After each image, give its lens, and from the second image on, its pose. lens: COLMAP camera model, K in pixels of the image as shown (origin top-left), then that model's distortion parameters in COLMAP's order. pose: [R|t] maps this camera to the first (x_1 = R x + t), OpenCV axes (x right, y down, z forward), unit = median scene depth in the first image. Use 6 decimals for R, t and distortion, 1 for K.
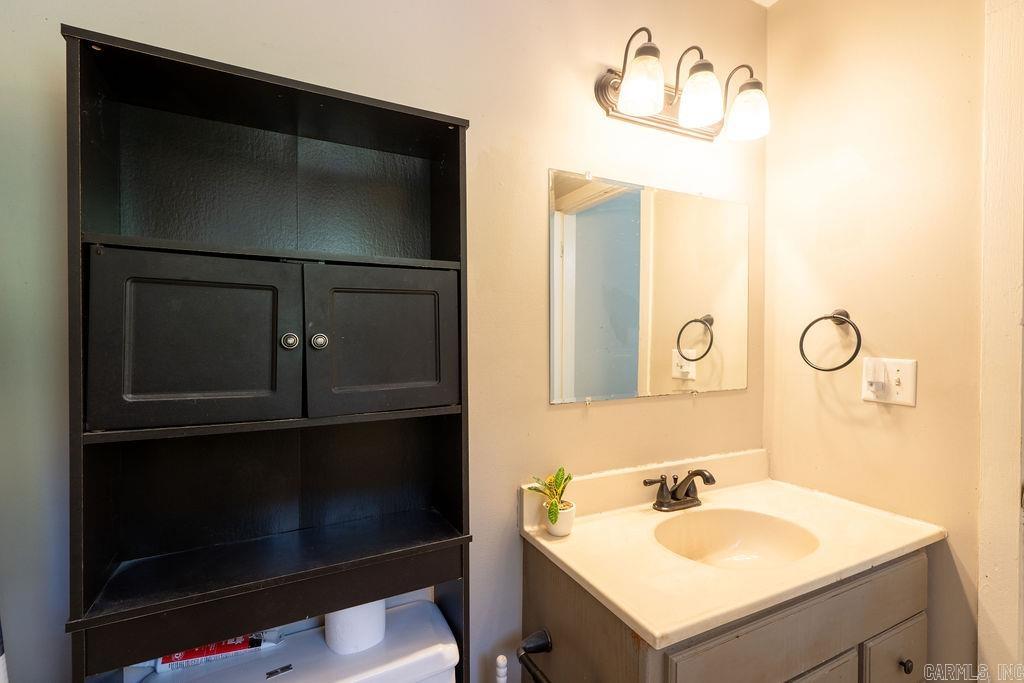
lens RADIAL K [[458.3, 0, 511.5], [0, 458.3, 341.8], [0, 0, 1]] dist [0.001538, 0.000230]
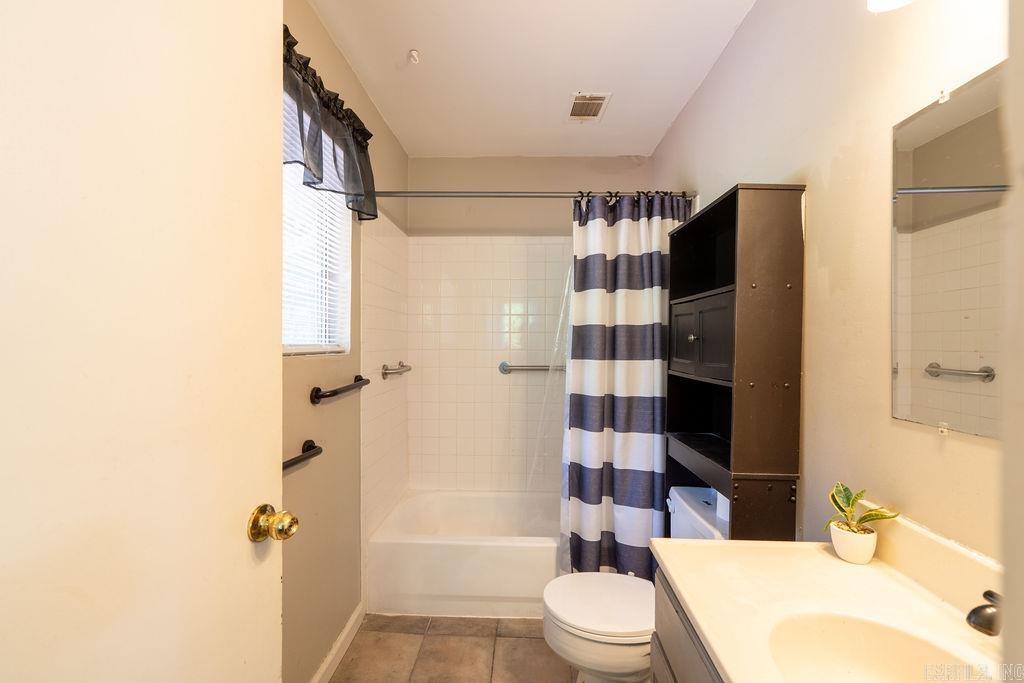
lens RADIAL K [[458.3, 0, 511.2], [0, 458.3, 342.8], [0, 0, 1]] dist [0.001538, 0.000230]
pose [[-0.475865, -0.002179, -0.879515, 1.102759], [-0.008974, 0.999957, 0.002378, 0.009667], [0.879472, 0.009024, -0.475864, 0.792181]]
